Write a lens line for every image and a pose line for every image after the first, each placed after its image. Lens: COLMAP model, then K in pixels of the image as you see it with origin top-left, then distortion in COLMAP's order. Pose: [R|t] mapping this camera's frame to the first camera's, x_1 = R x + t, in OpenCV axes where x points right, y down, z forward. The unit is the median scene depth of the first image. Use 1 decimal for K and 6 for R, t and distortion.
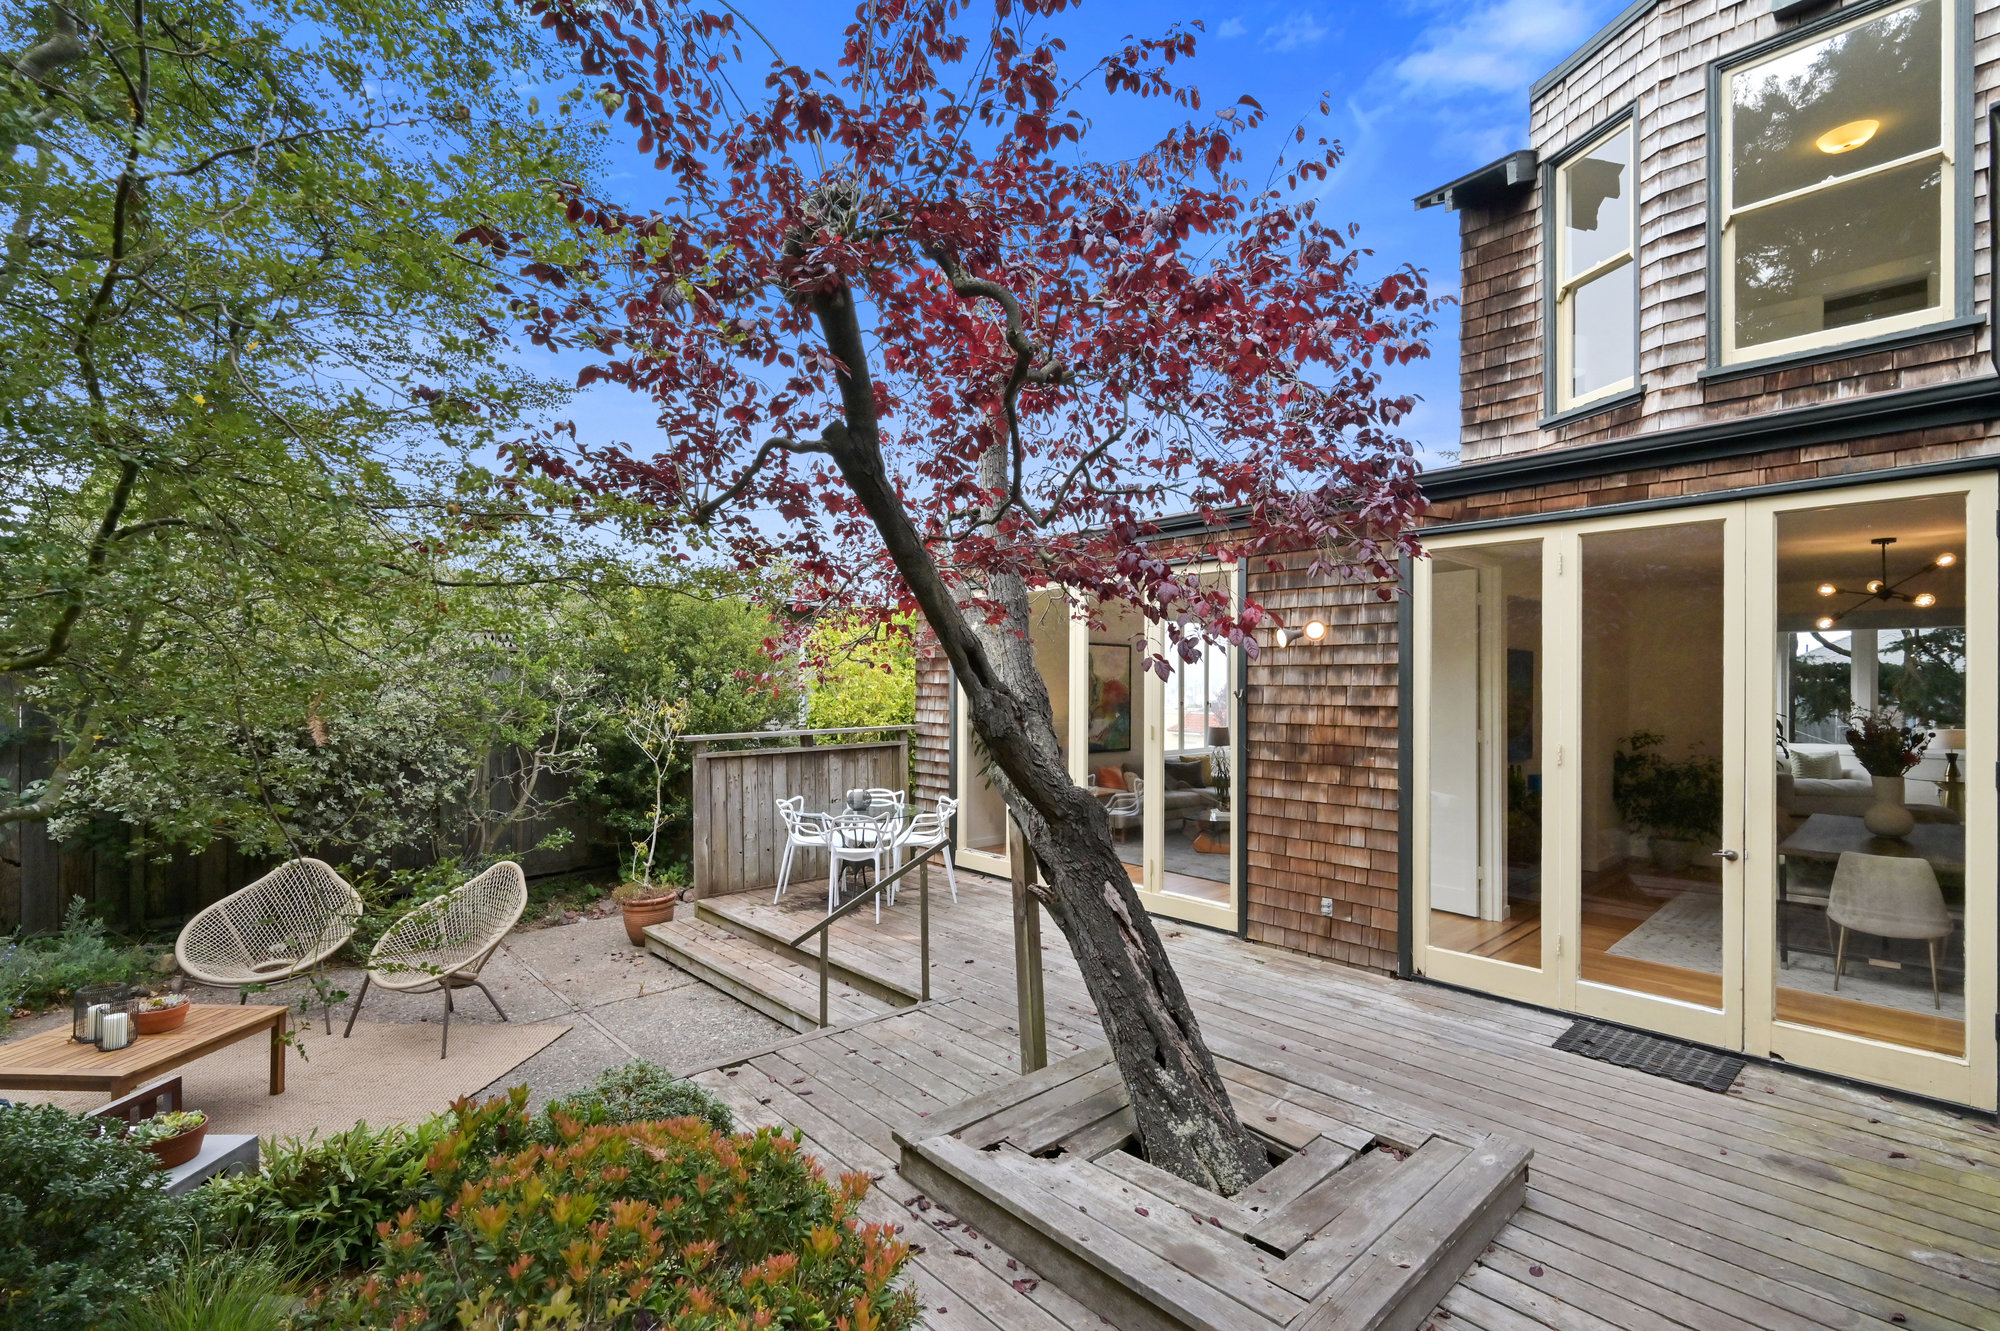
lens RADIAL K [[876.3, 0, 1002.0], [0, 876.3, 681.8], [0, 0, 1]] dist [-0.000343, 0.000164]
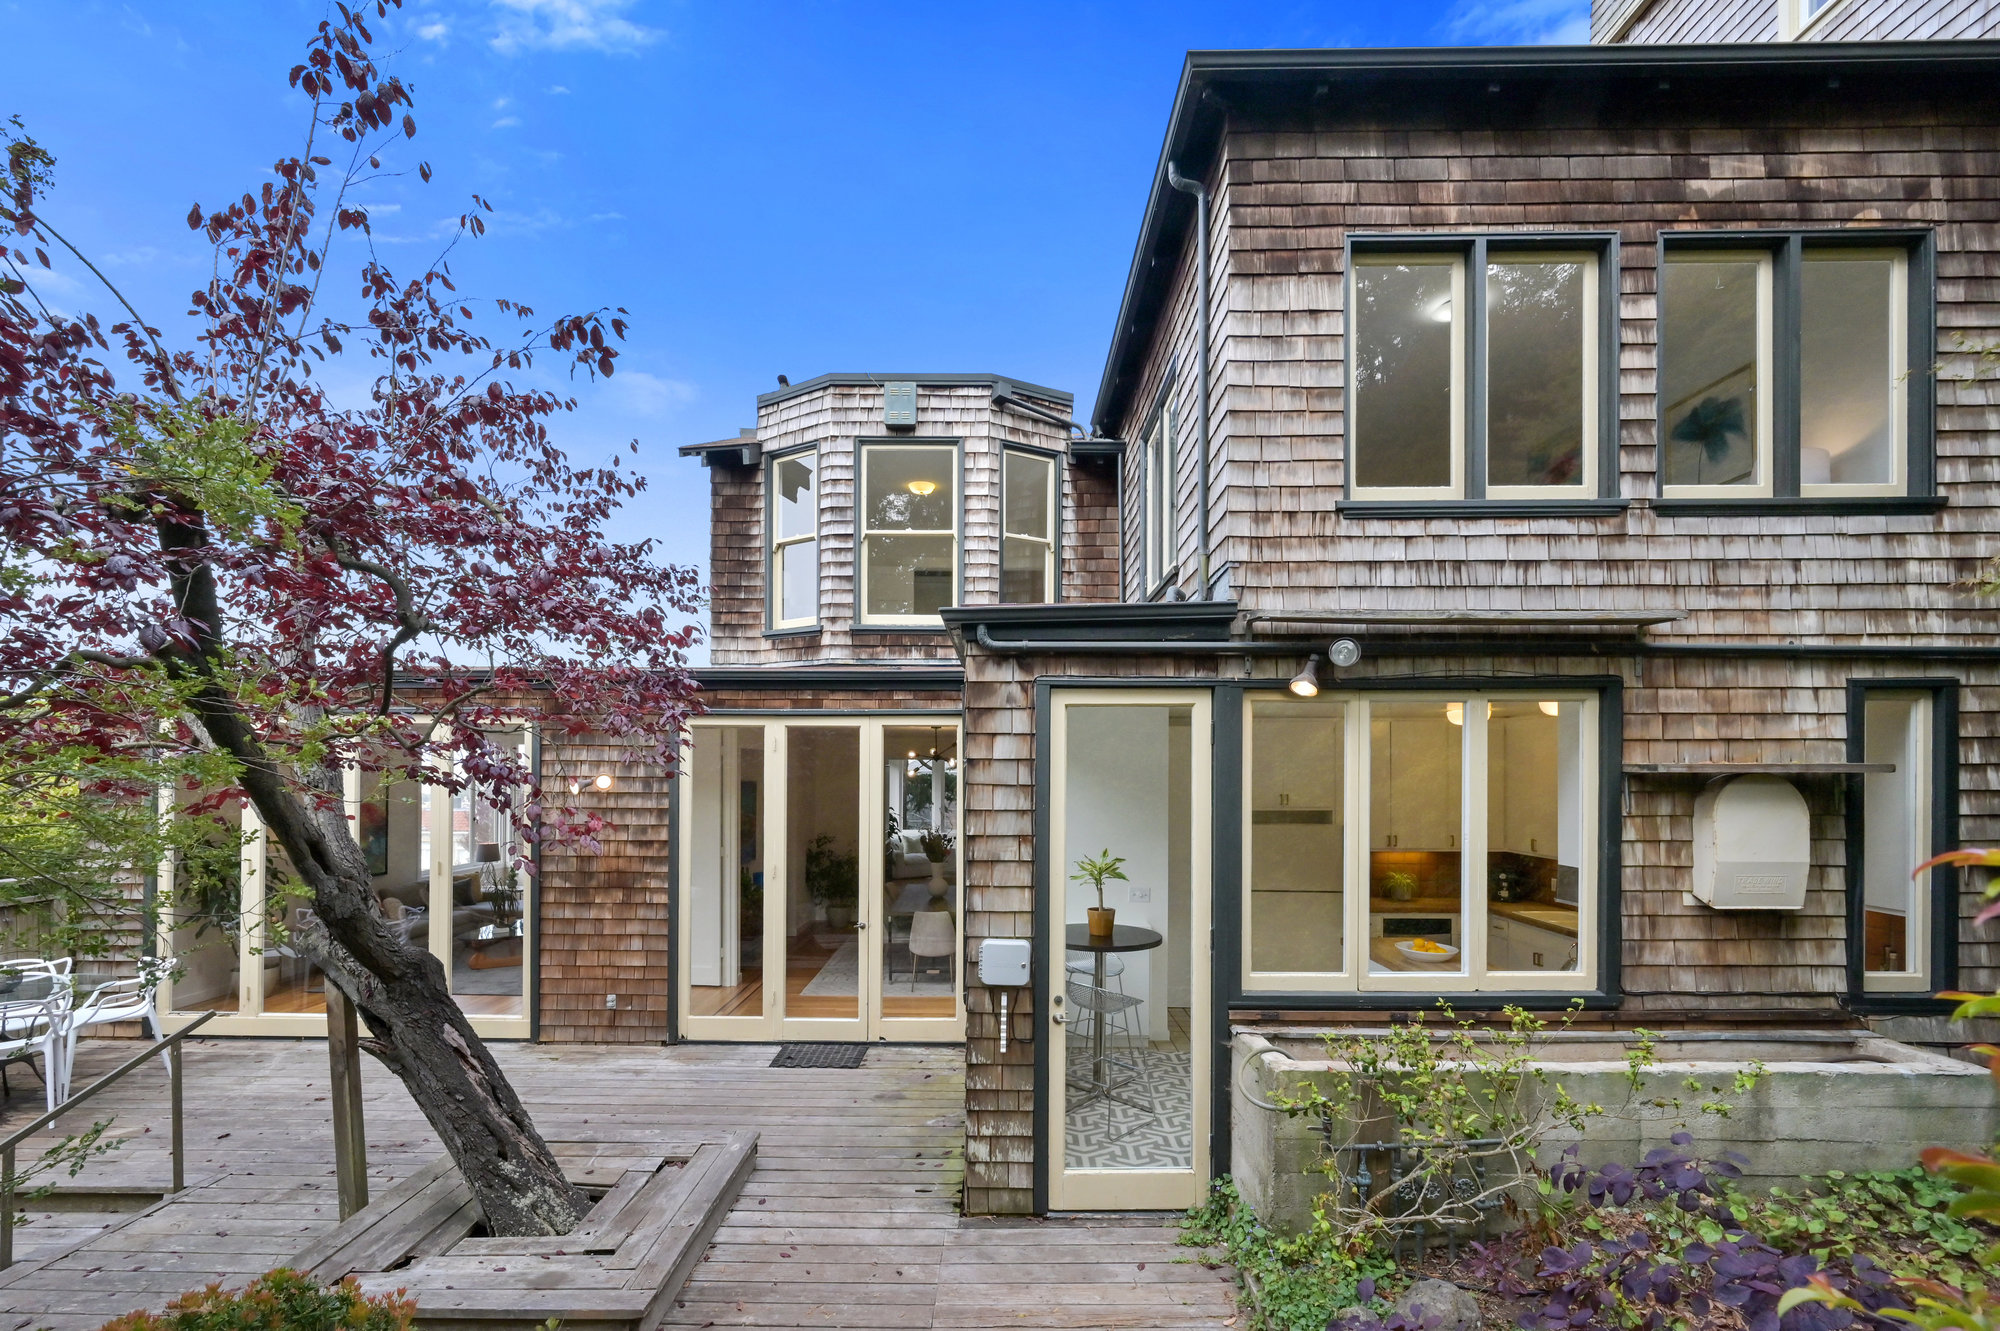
lens RADIAL K [[822.5, 0, 976.4], [0, 822.5, 774.3], [0, 0, 1]] dist [-0.001880, 0.000289]
pose [[0.688897, 0.000324, 0.724860, -0.136052], [-0.004835, 0.999980, 0.004148, -0.084314], [-0.724844, -0.006362, 0.688884, -0.205994]]
